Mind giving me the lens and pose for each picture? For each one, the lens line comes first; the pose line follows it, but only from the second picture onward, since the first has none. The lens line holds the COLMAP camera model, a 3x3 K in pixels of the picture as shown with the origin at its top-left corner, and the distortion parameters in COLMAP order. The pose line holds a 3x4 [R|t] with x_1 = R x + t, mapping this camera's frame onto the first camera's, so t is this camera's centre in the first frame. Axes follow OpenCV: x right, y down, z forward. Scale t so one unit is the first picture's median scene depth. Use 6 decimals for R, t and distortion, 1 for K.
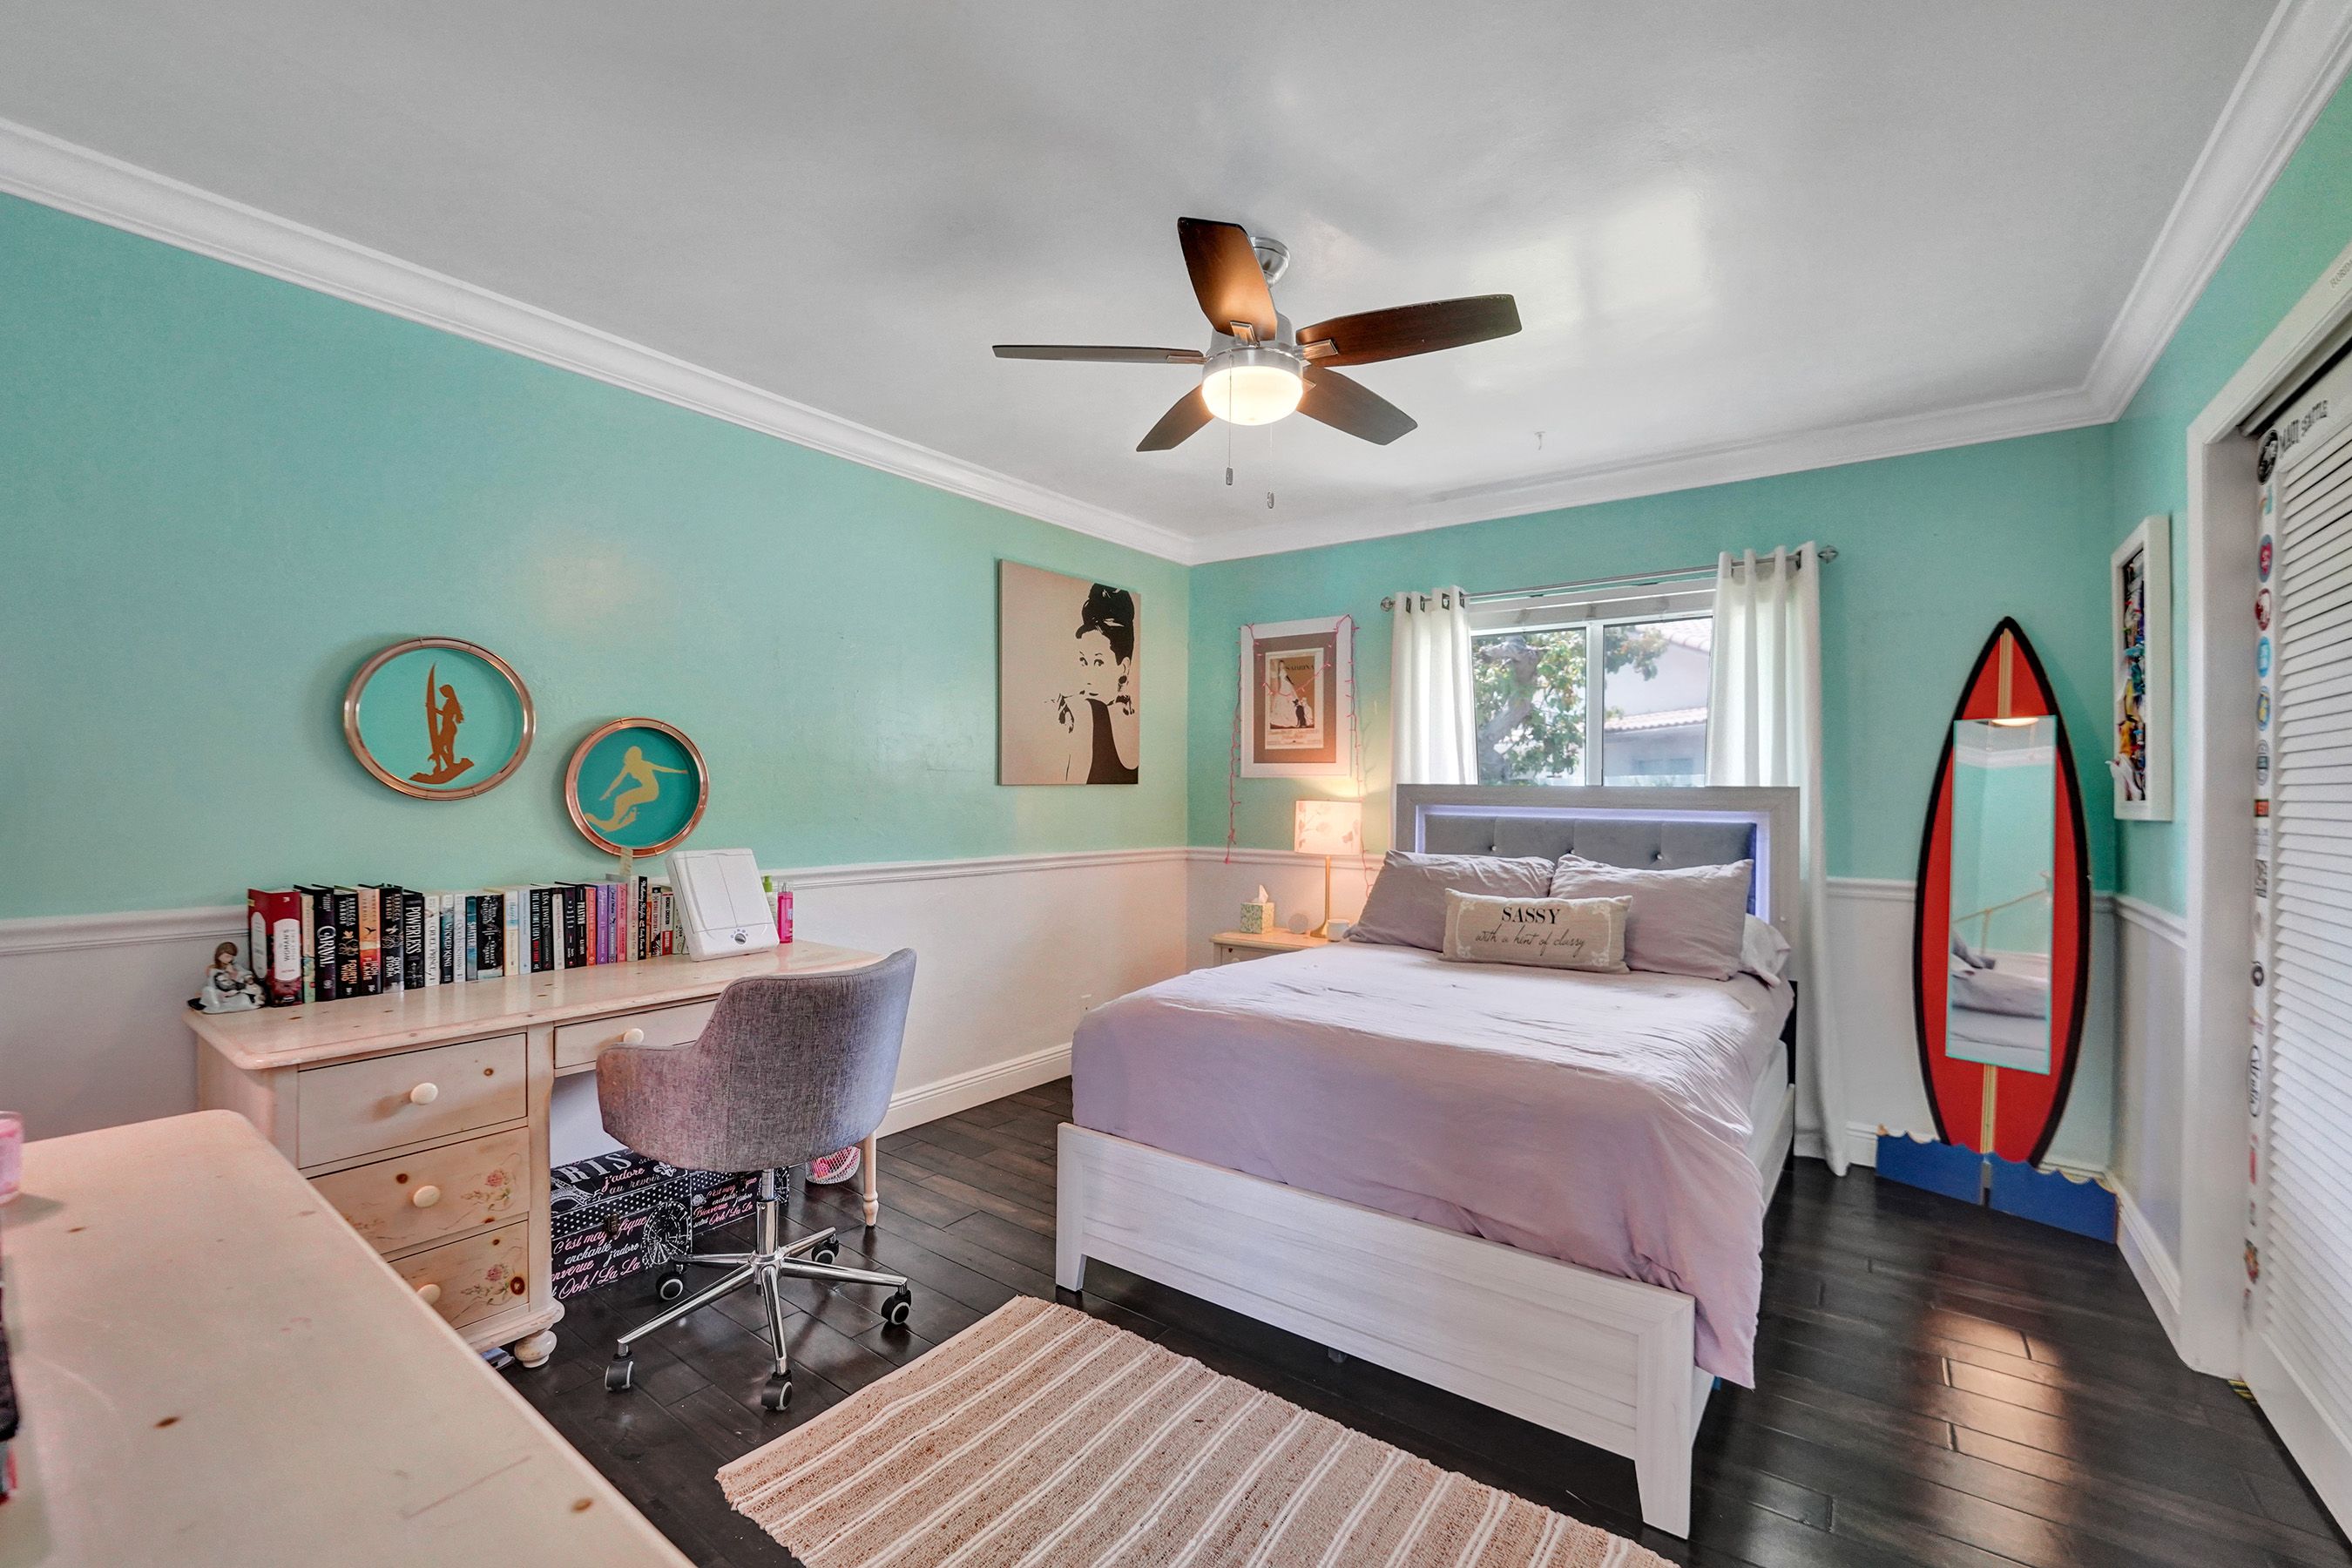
lens RADIAL K [[981.7, 0, 1192.9], [0, 981.7, 783.1], [0, 0, 1]] dist [-0.002540, 0.000254]
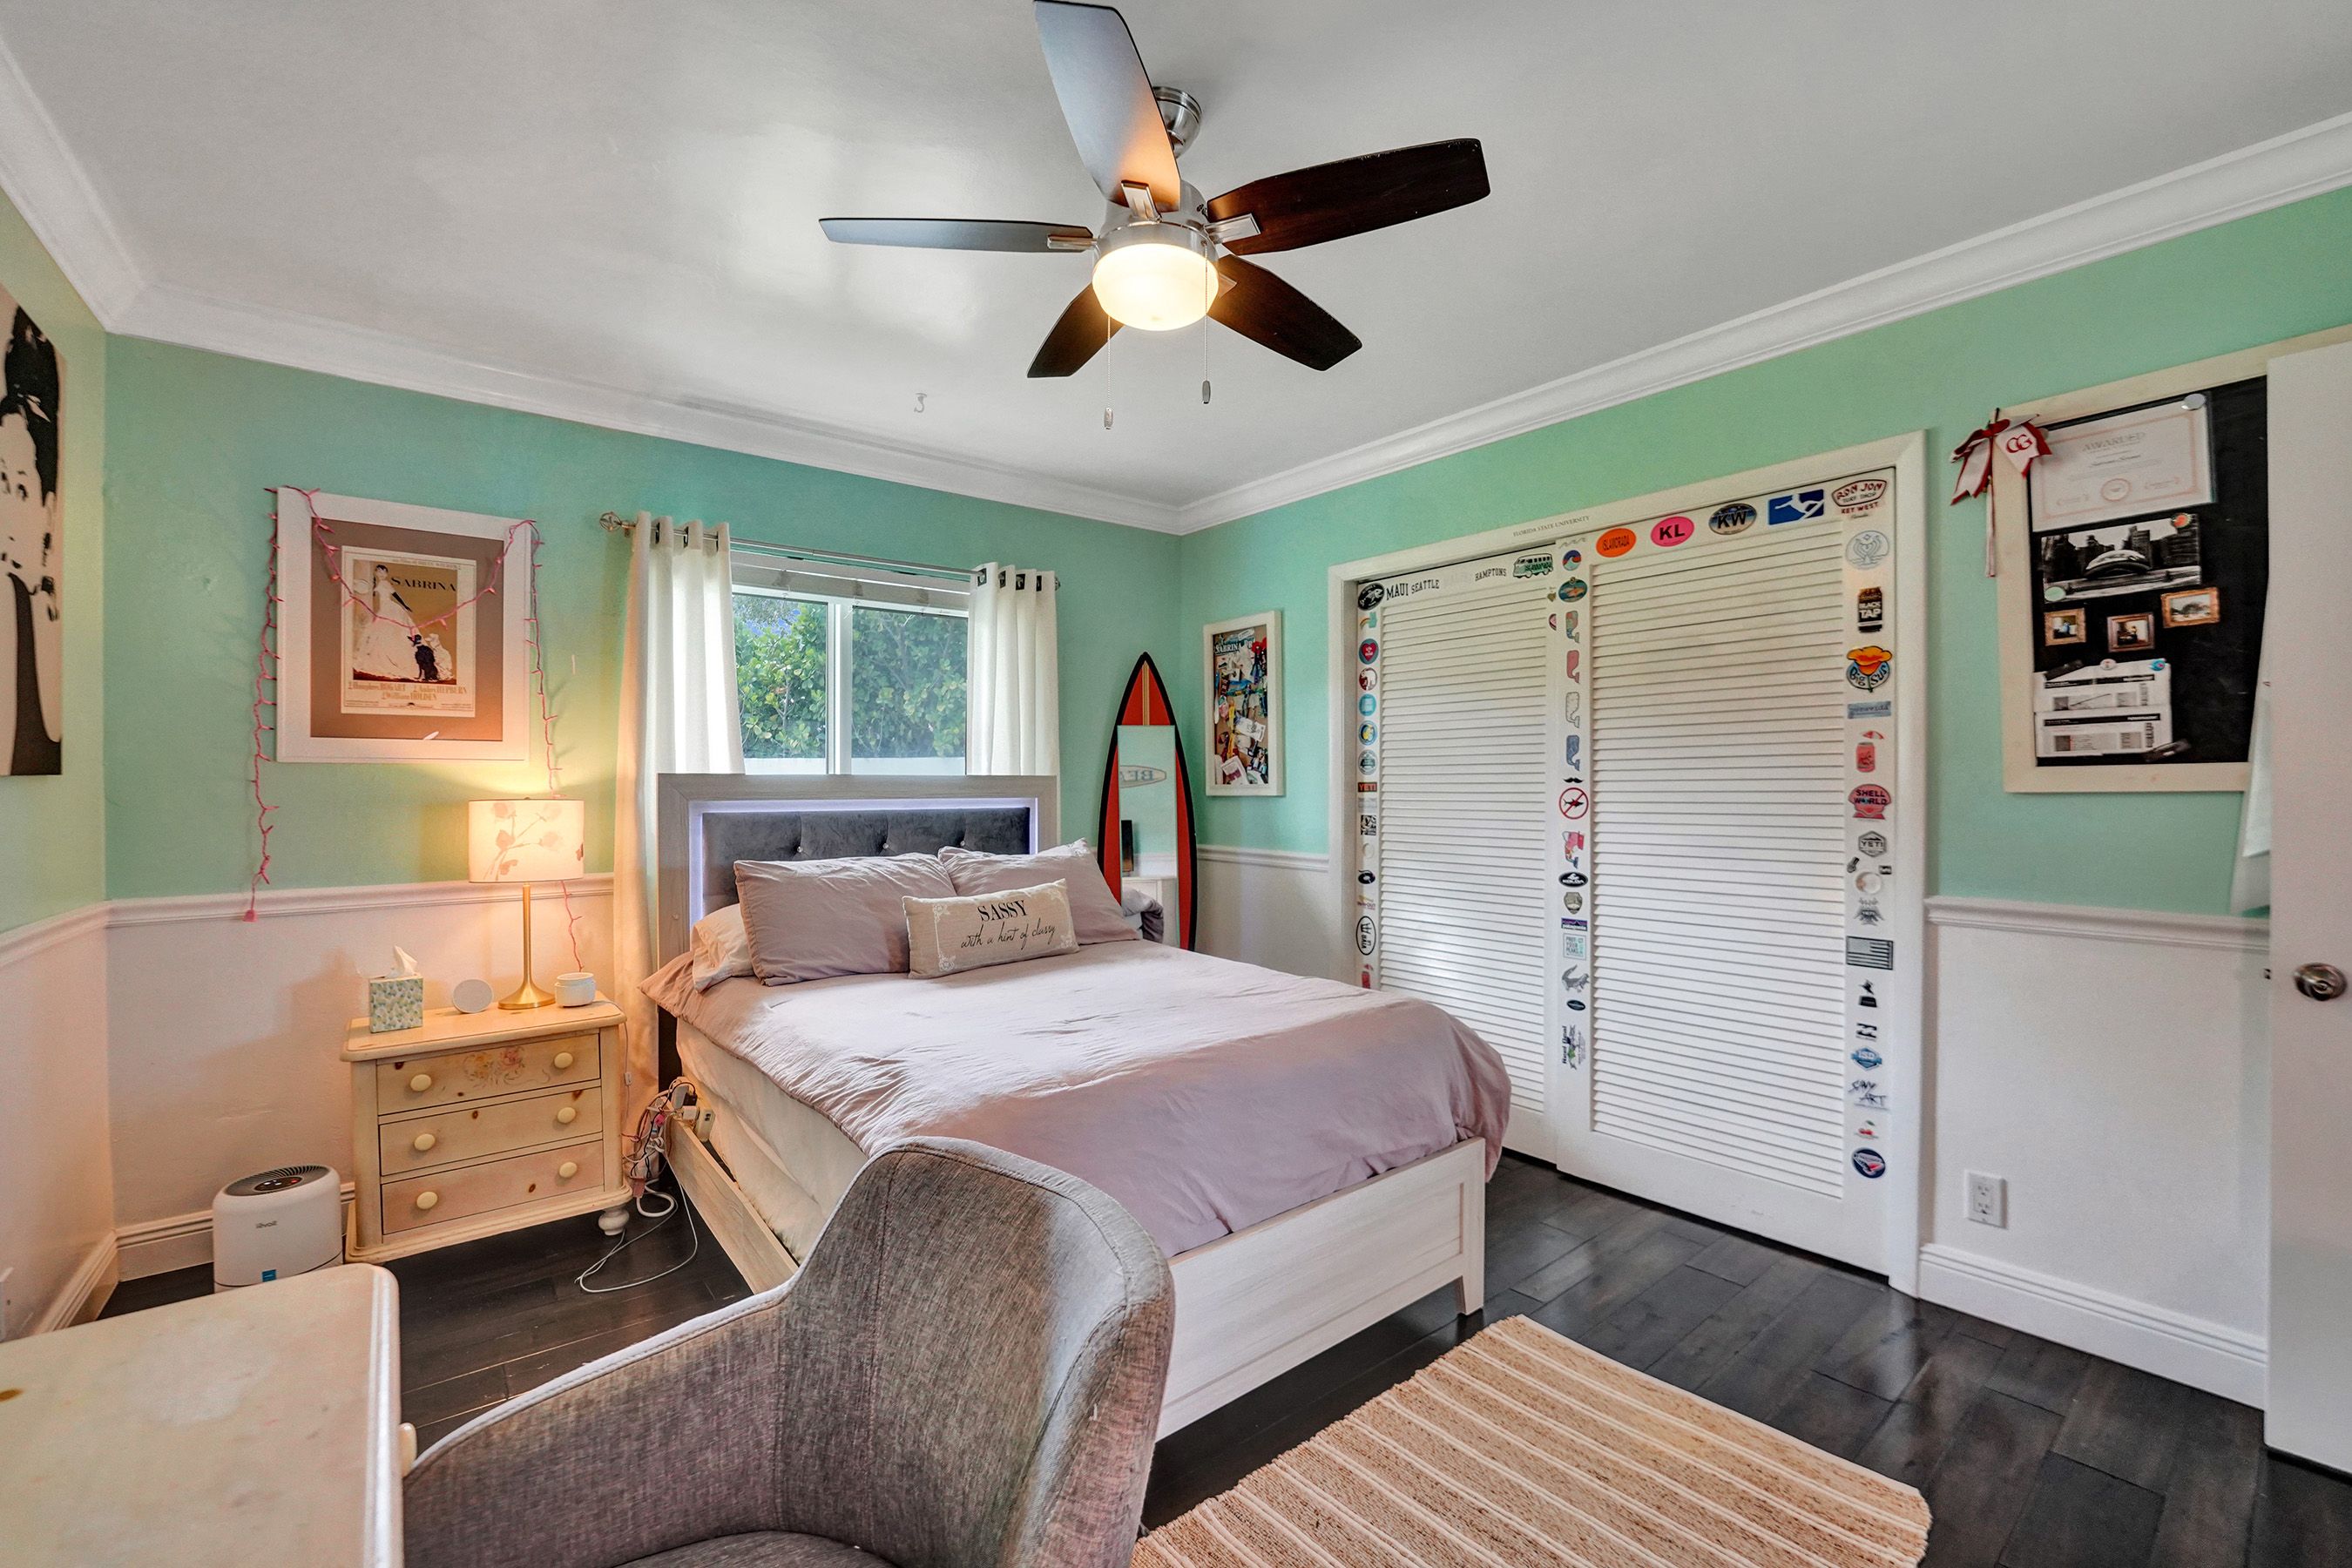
lens RADIAL K [[981.7, 0, 1192.9], [0, 981.7, 783.1], [0, 0, 1]] dist [-0.002540, 0.000254]
pose [[0.273985, -0.011689, 0.961663, -0.378116], [-0.002536, 0.999914, 0.012876, -0.002452], [-0.961730, -0.005967, 0.273932, 0.397524]]
